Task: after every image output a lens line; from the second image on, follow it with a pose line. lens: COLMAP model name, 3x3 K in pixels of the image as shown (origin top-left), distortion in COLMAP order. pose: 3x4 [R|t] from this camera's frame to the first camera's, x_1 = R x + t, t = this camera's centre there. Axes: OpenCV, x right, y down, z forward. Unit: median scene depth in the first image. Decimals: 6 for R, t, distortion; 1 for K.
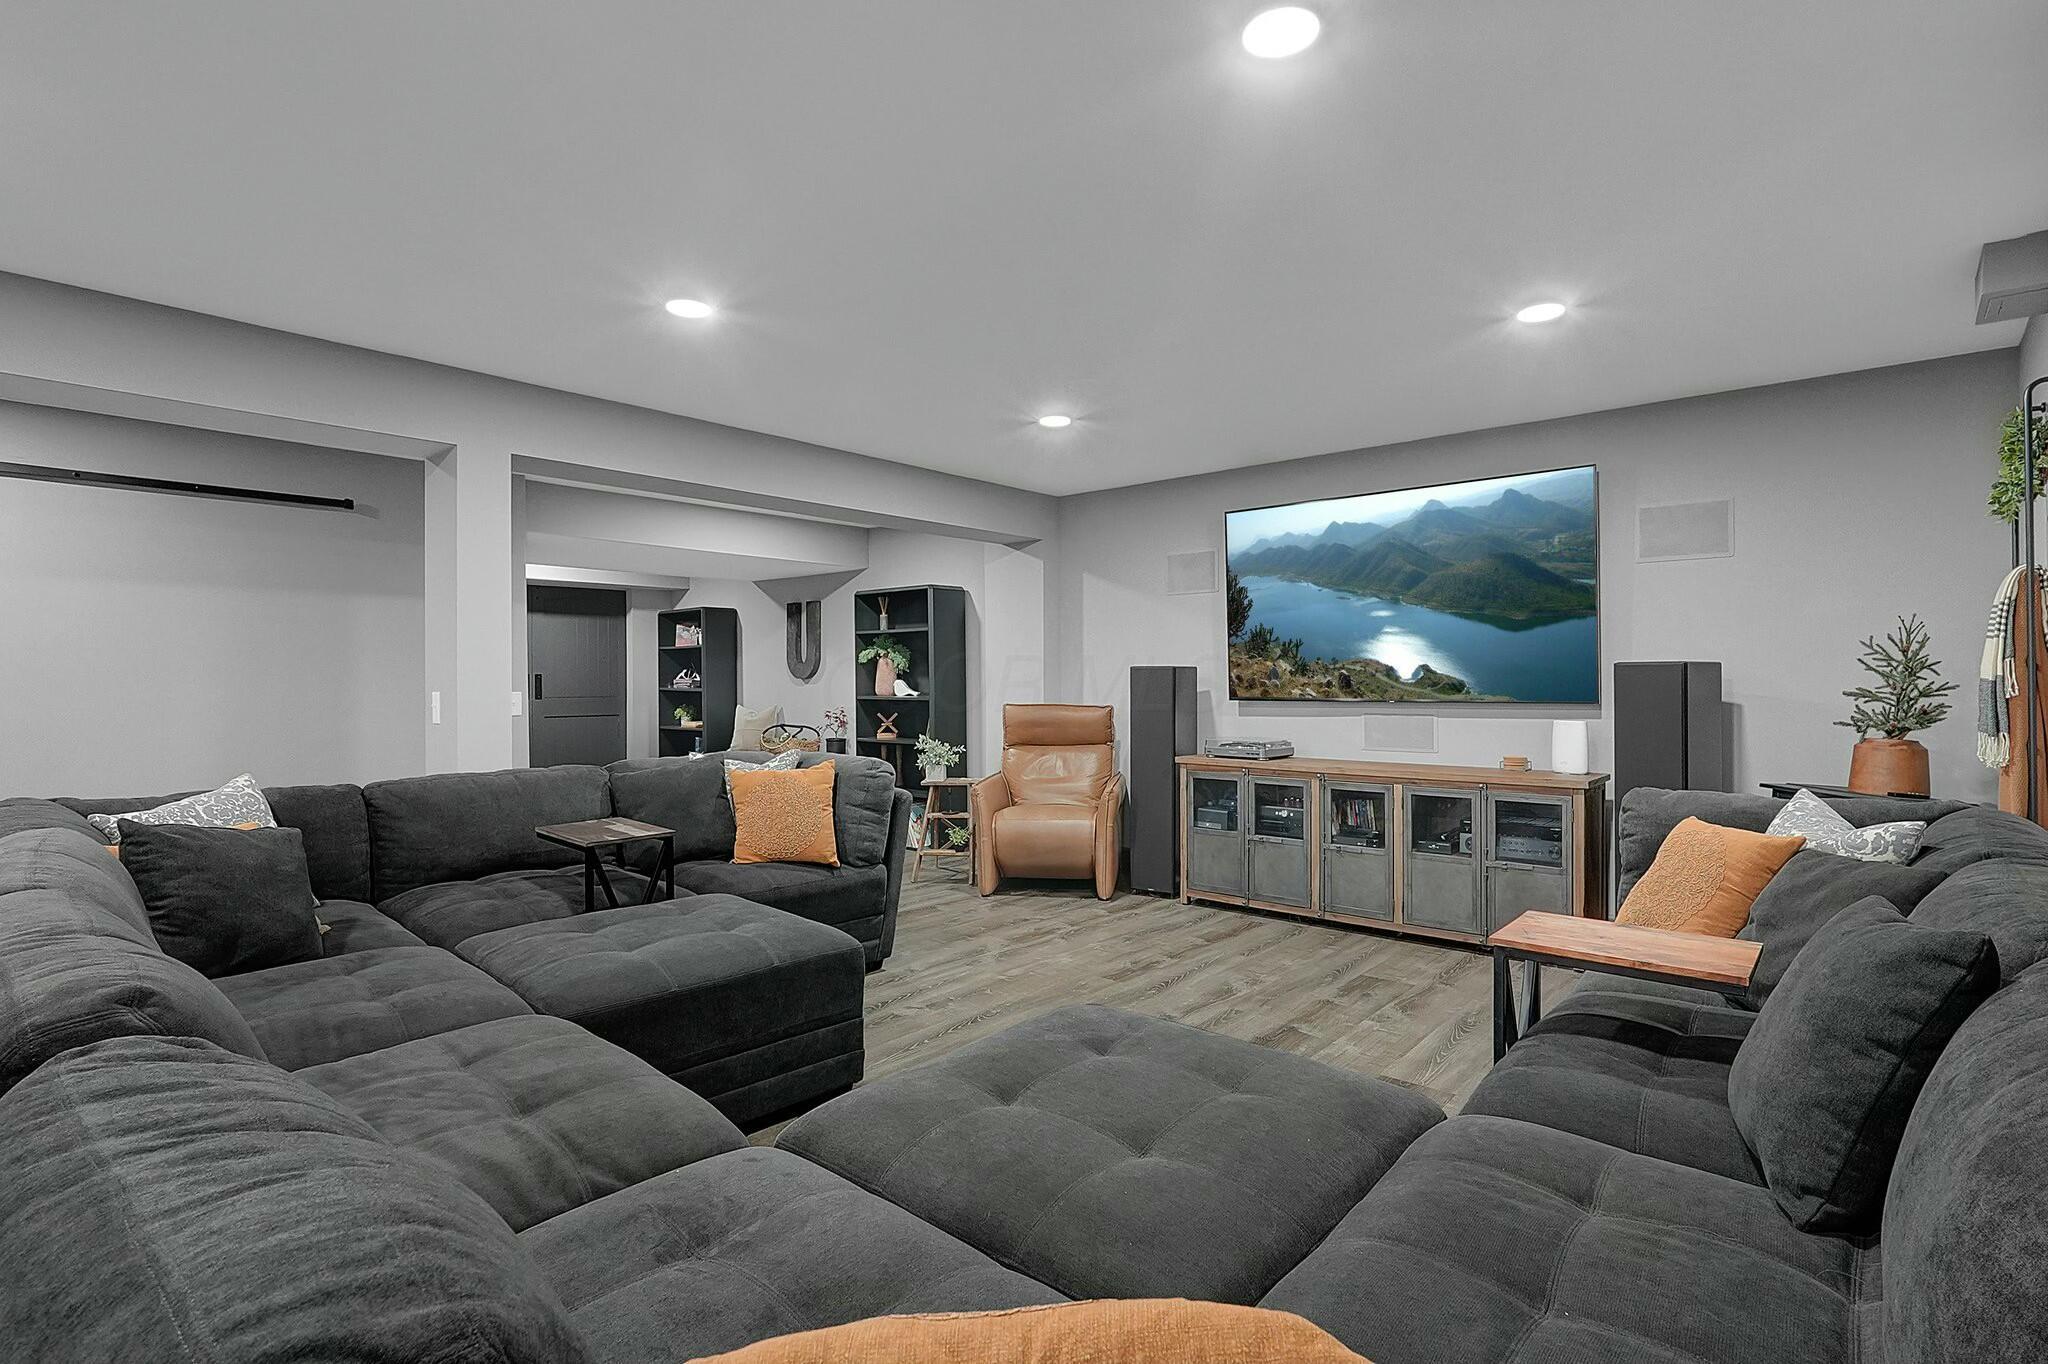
lens RADIAL K [[977.8, 0, 1010.4], [0, 977.8, 680.3], [0, 0, 1]] dist [-0.009874, 0.003039]
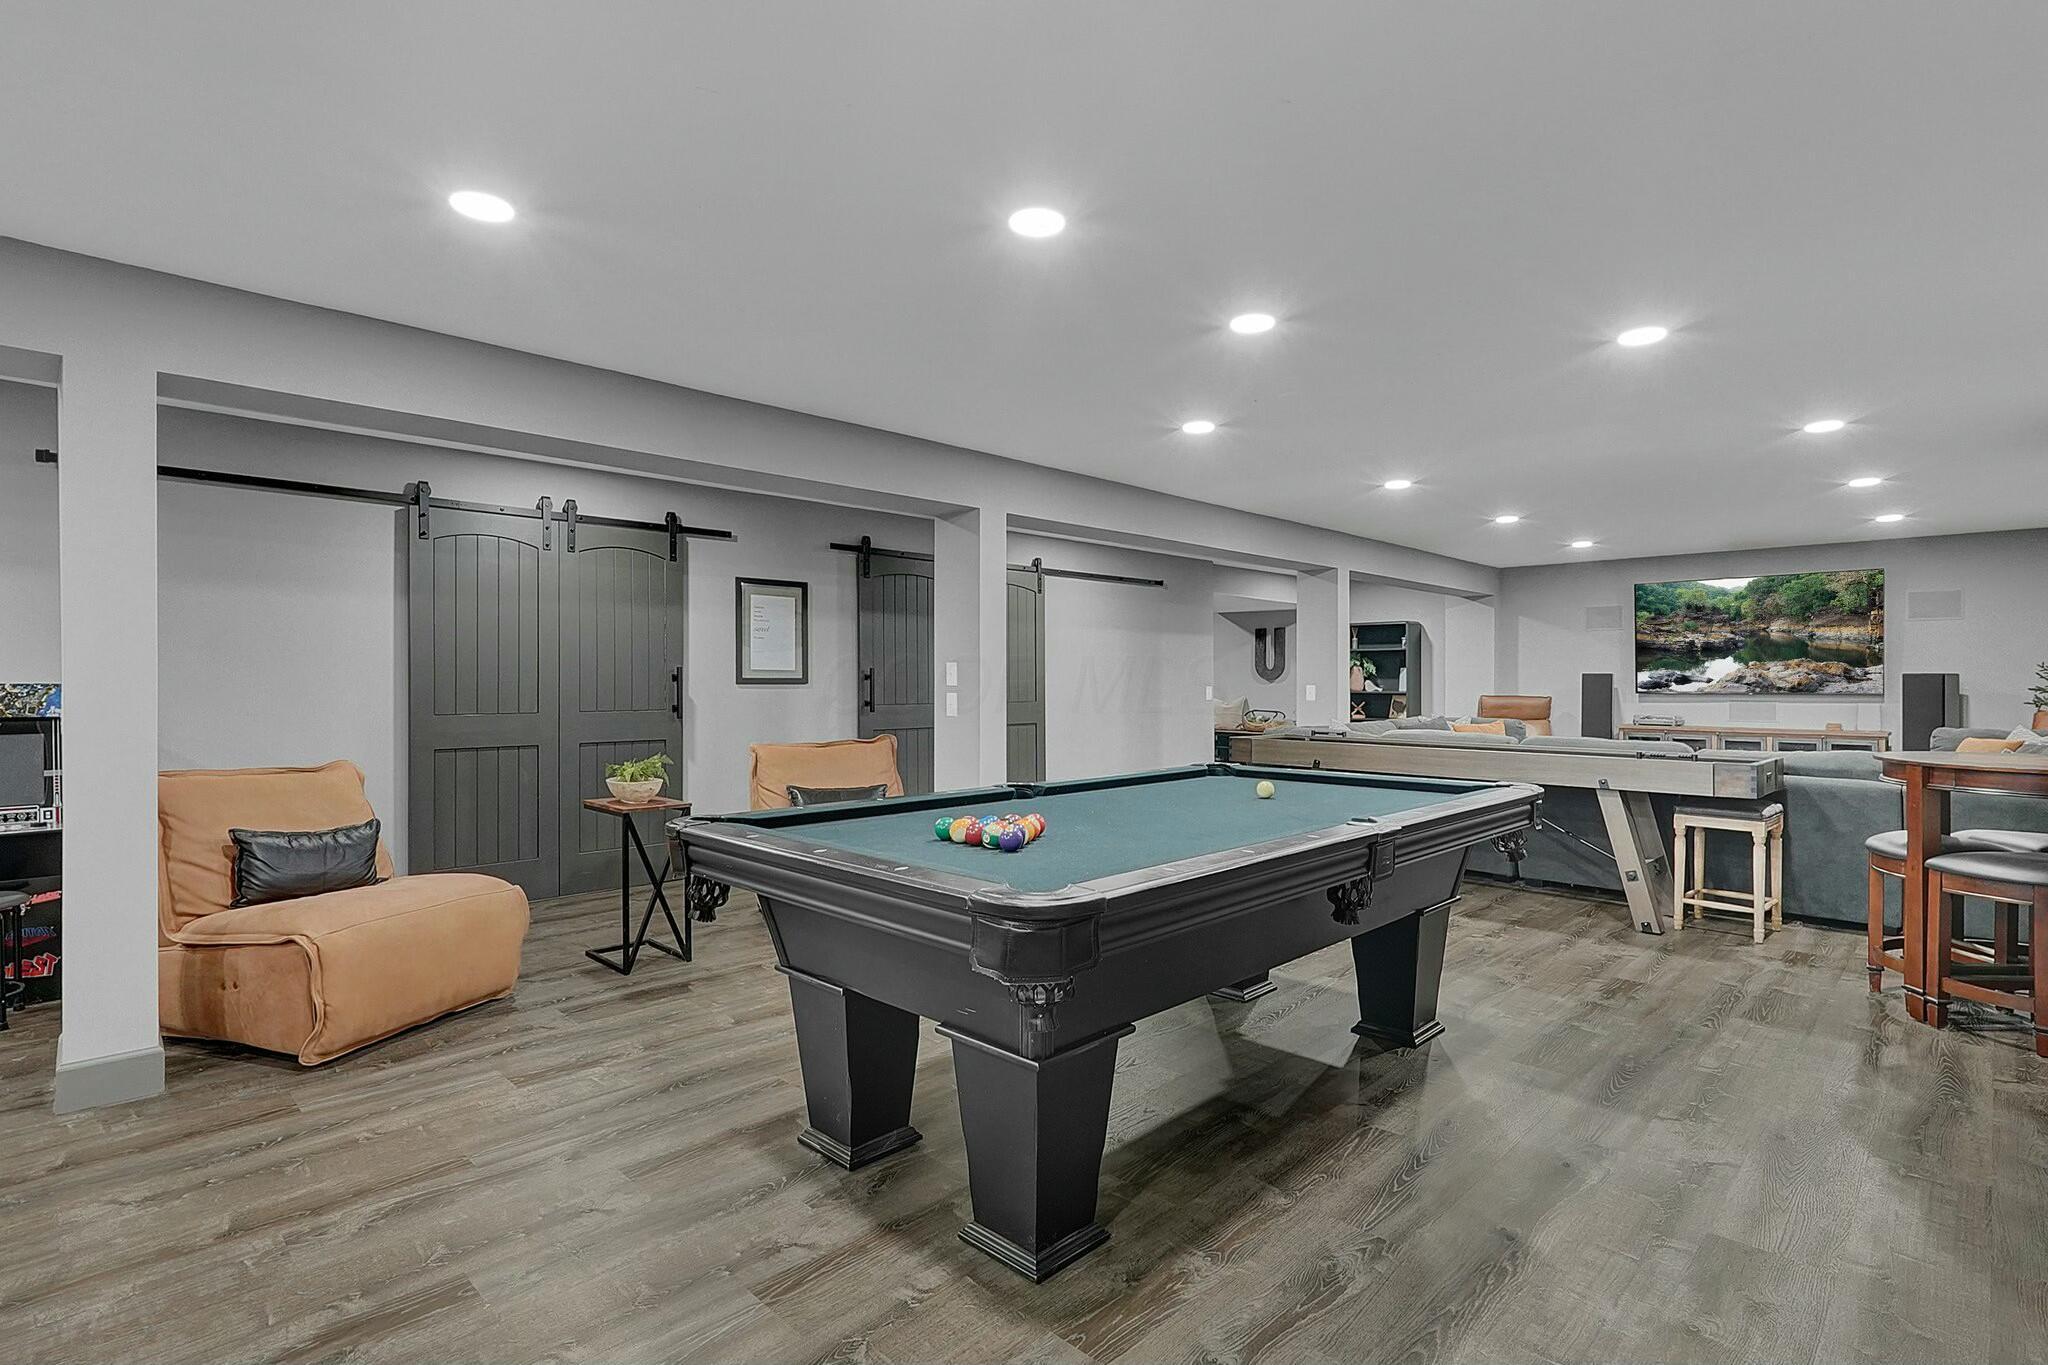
lens RADIAL K [[977.8, 0, 1019.7], [0, 977.8, 677.4], [0, 0, 1]] dist [-0.009874, 0.003039]
pose [[0.999607, -0.003372, -0.027820, -0.703625], [0.003473, 0.999987, 0.003597, -0.014826], [0.027808, -0.003692, 0.999606, -0.645931]]
